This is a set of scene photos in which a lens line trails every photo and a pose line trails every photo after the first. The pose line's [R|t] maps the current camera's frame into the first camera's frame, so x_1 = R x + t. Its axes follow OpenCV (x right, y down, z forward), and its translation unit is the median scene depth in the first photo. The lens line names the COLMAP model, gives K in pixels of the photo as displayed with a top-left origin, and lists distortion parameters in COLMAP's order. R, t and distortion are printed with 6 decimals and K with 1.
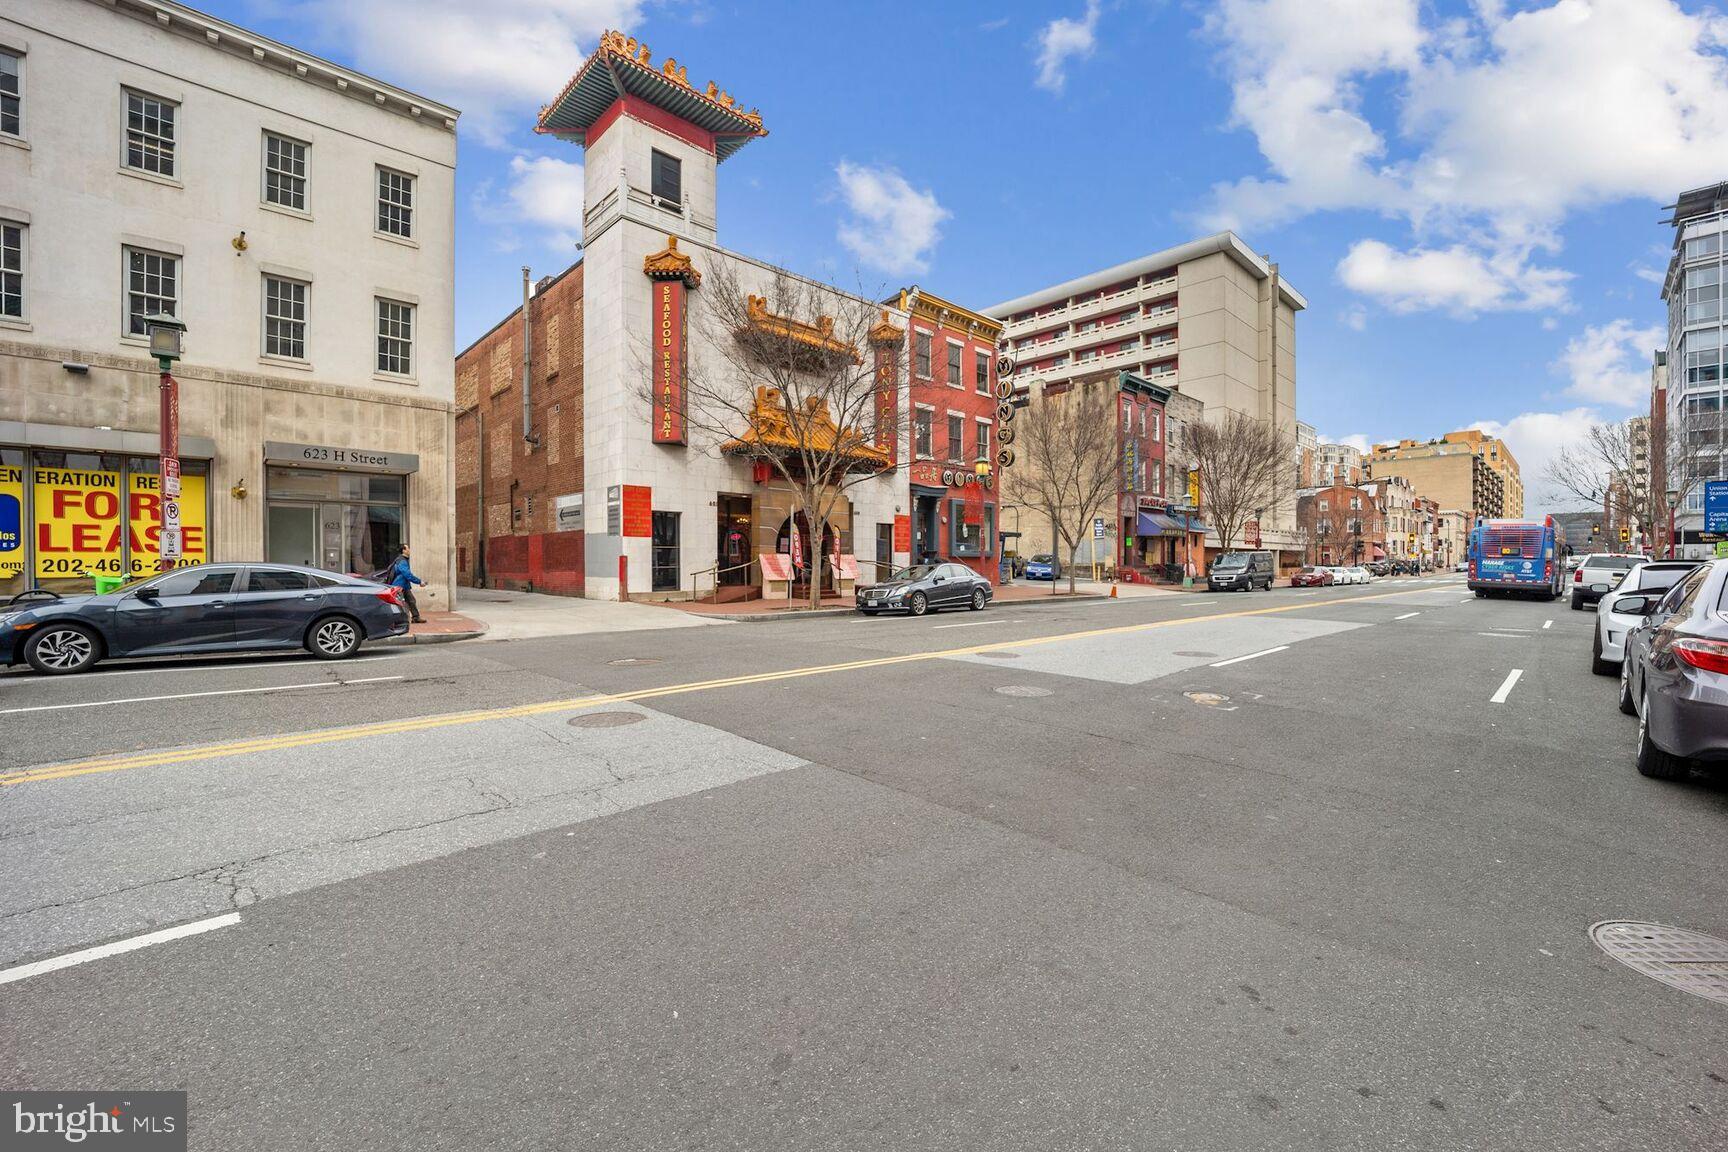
lens RADIAL K [[705.2, 0, 864.0], [0, 705.2, 576.0], [0, 0, 1]] dist [-0.046972, 0.000601]
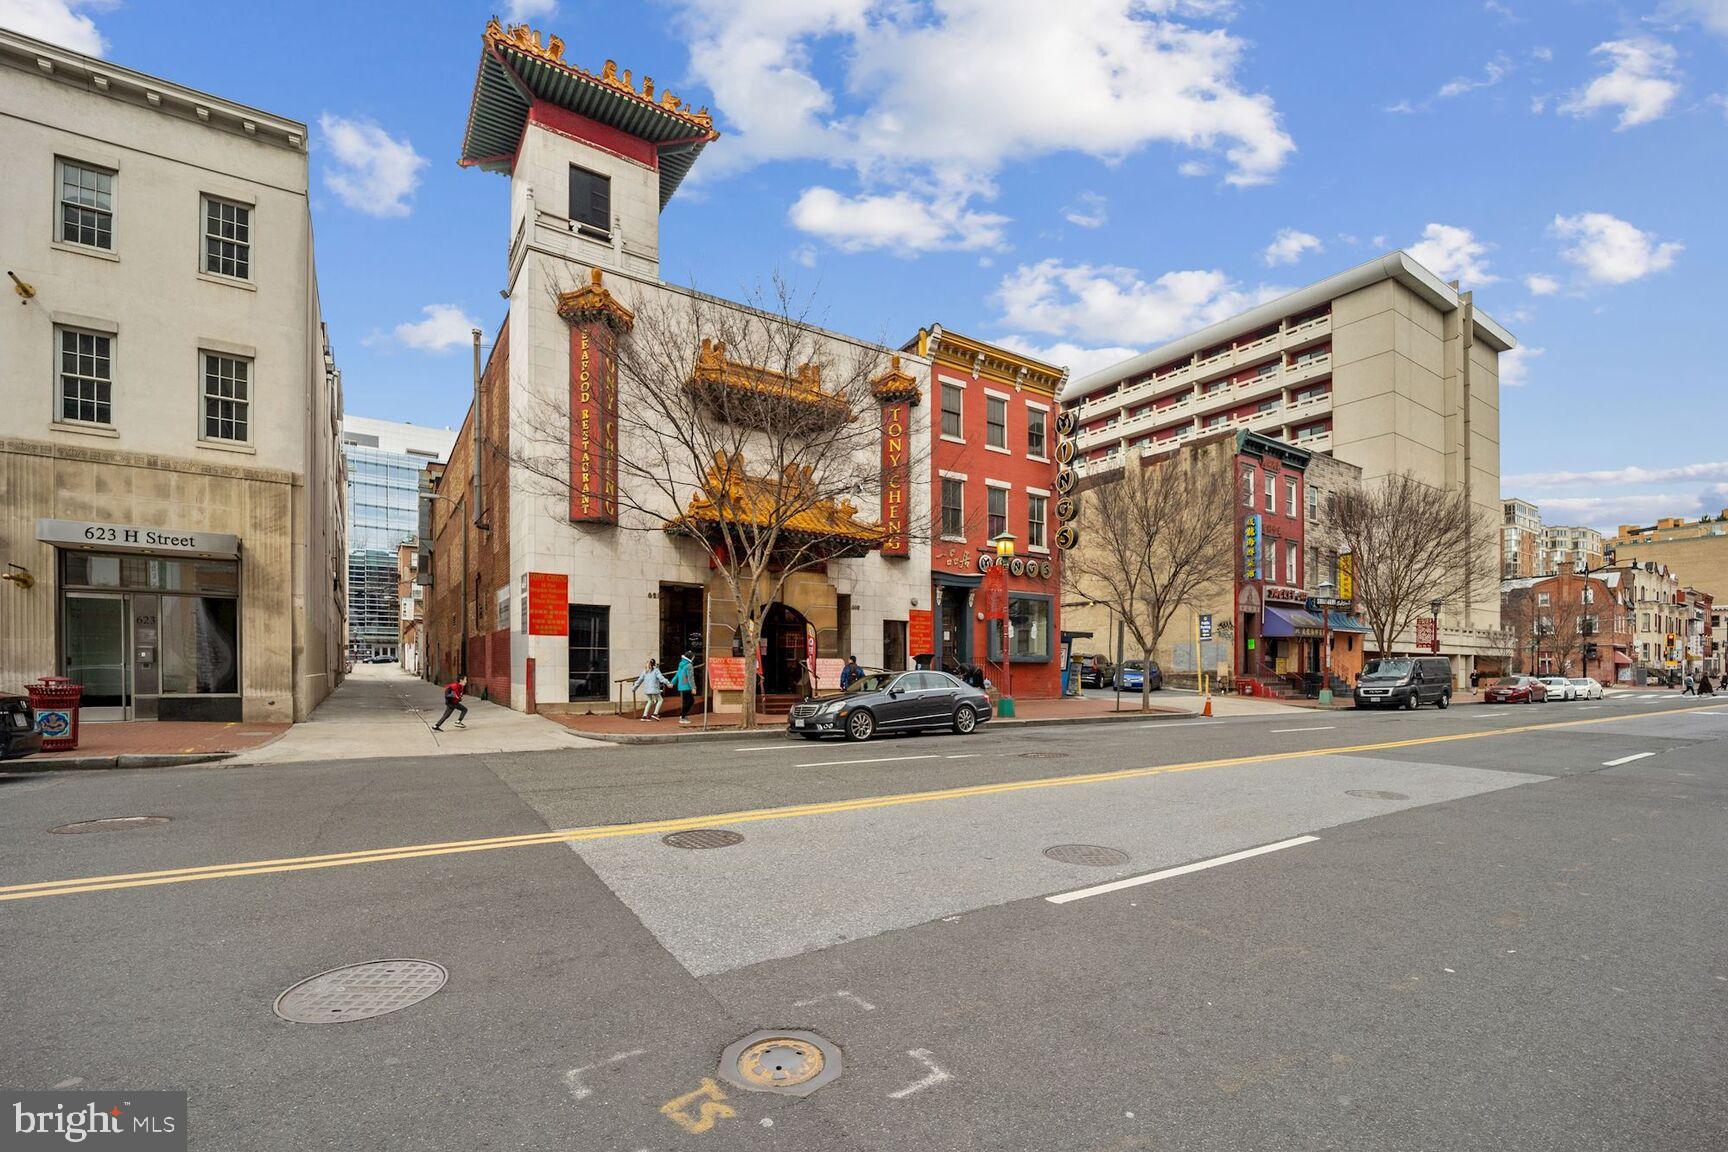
lens RADIAL K [[752.3, 0, 861.6], [0, 752.3, 670.4], [0, 0, 1]] dist [-0.031880, -0.000484]
pose [[0.985153, 0.006796, -0.171544, 0.130351], [-0.009499, 0.999843, -0.014944, -0.003506], [0.171415, 0.016352, 0.985063, 0.137899]]
